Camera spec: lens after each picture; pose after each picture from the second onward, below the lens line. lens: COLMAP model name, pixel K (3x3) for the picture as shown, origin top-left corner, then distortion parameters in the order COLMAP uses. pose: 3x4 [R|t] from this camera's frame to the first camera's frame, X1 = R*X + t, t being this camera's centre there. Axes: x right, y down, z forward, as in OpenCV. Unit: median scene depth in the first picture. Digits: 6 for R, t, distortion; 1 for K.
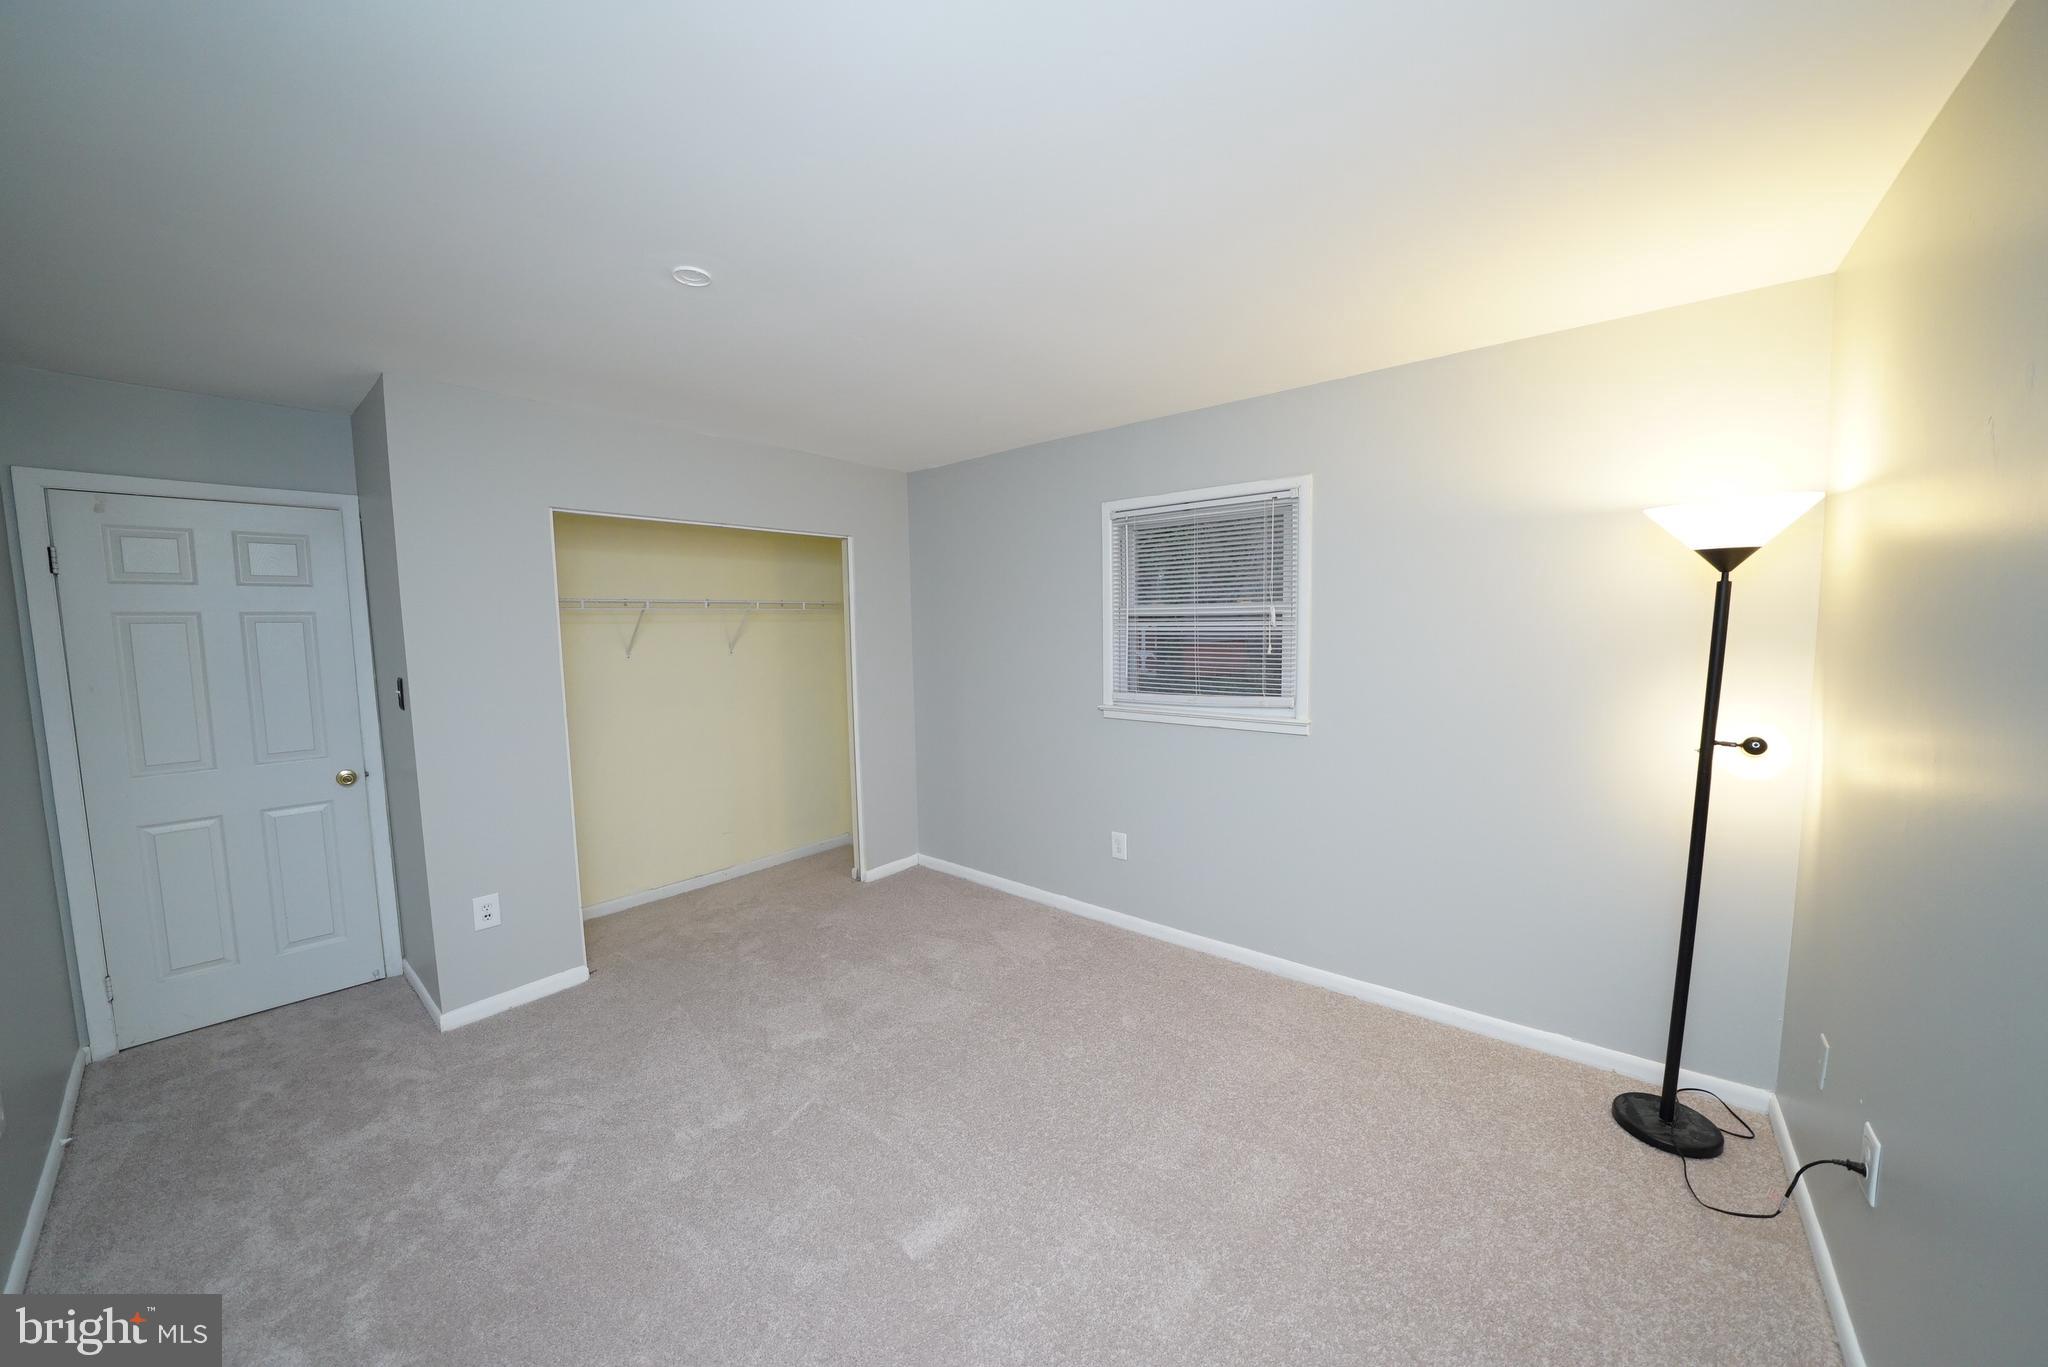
lens RADIAL K [[711.3, 0, 1022.3], [0, 711.3, 687.1], [0, 0, 1]] dist [-0.025698, 0.002330]
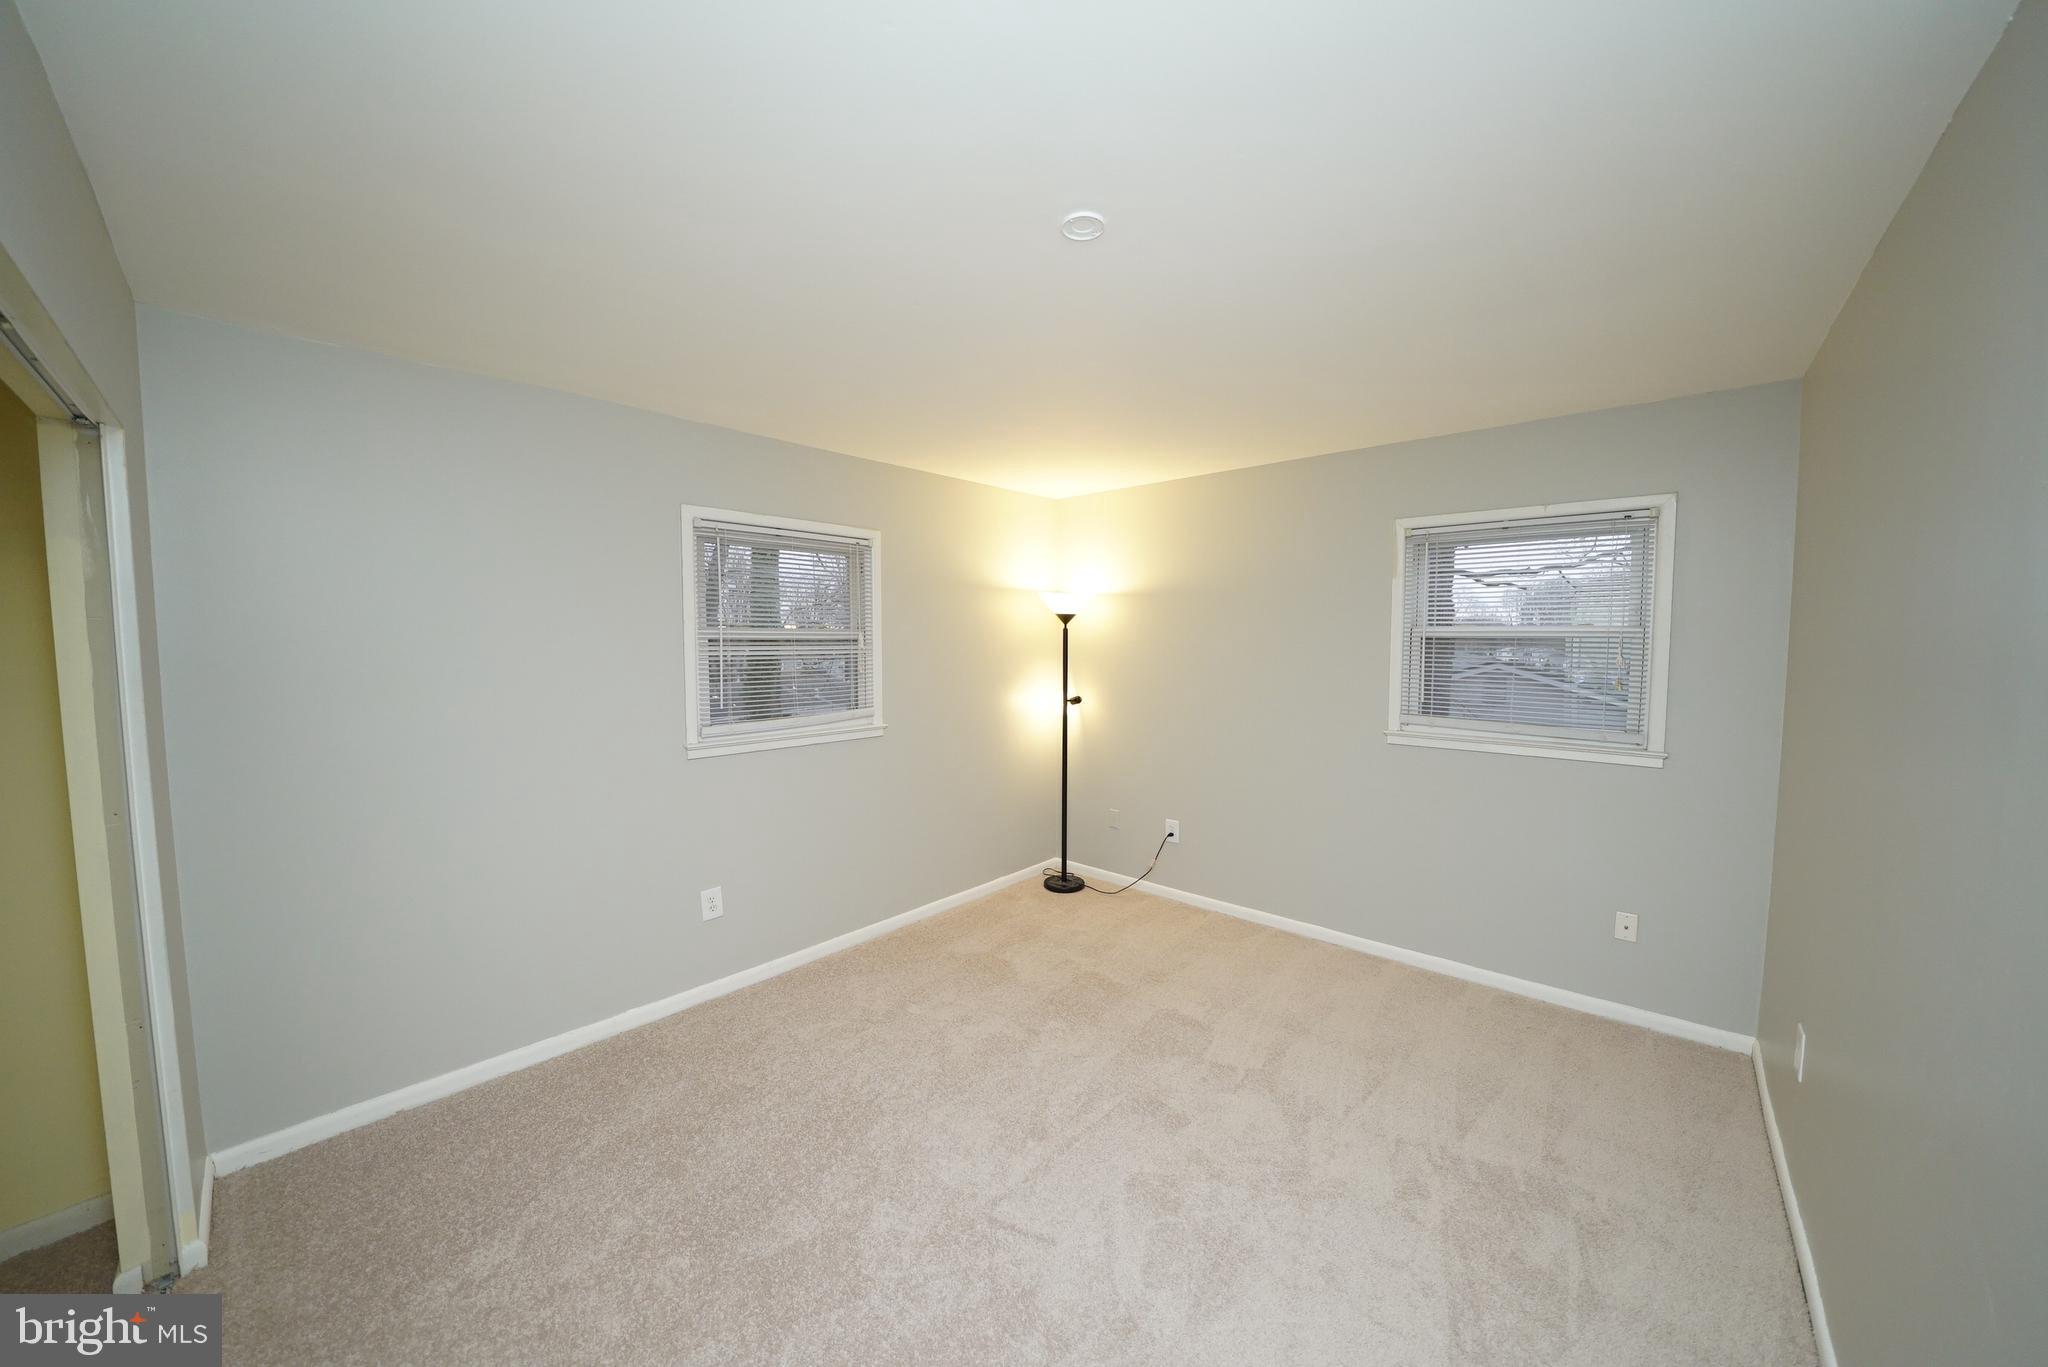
lens RADIAL K [[711.3, 0, 1022.3], [0, 711.3, 687.1], [0, 0, 1]] dist [-0.025698, 0.002330]
pose [[0.046514, -0.052566, 0.997534, -0.840040], [0.089763, 0.994794, 0.048236, -0.056881], [-0.994876, 0.087298, 0.050990, 0.676036]]
